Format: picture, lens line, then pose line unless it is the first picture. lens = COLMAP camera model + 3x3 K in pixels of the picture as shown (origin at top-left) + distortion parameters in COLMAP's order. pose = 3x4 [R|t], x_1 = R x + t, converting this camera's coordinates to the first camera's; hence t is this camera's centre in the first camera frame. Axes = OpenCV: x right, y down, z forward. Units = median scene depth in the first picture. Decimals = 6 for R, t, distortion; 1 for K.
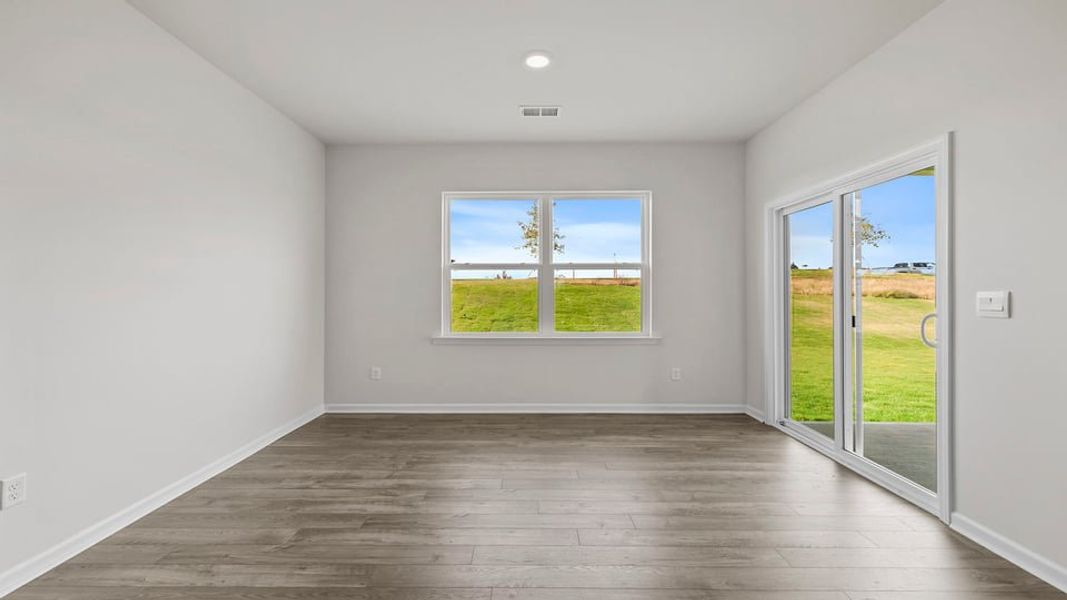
lens RADIAL K [[455.8, 0, 525.6], [0, 455.8, 294.3], [0, 0, 1]] dist [-0.000709, 0.000011]
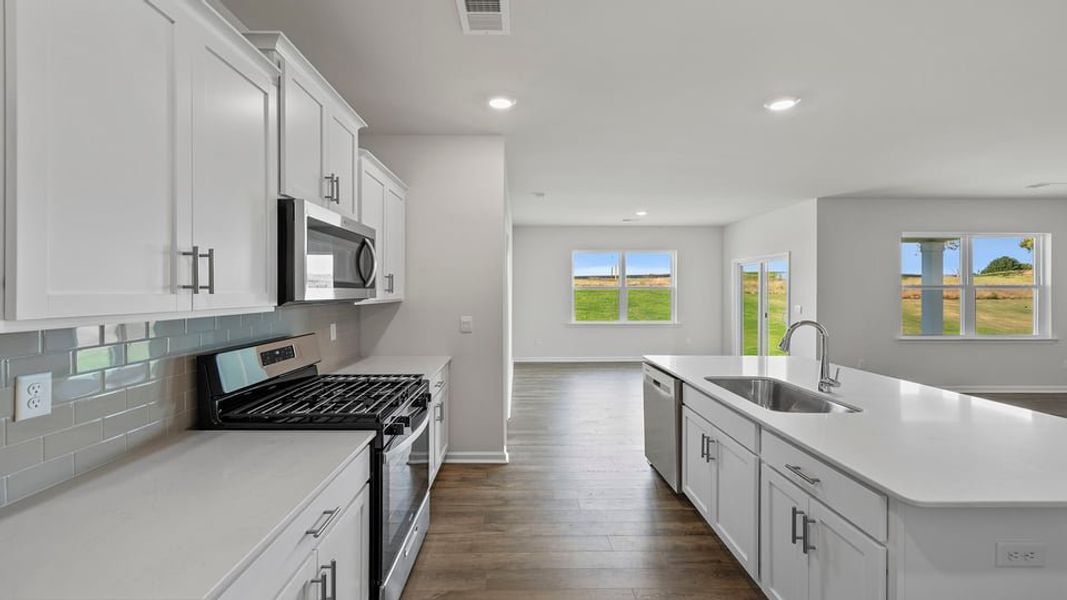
lens RADIAL K [[455.8, 0, 525.6], [0, 455.8, 294.3], [0, 0, 1]] dist [-0.000709, 0.000011]
pose [[0.999526, 0.001140, 0.030751, -0.446162], [-0.001432, 0.999954, 0.009477, -0.052091], [-0.030739, -0.009516, 0.999482, -0.975447]]
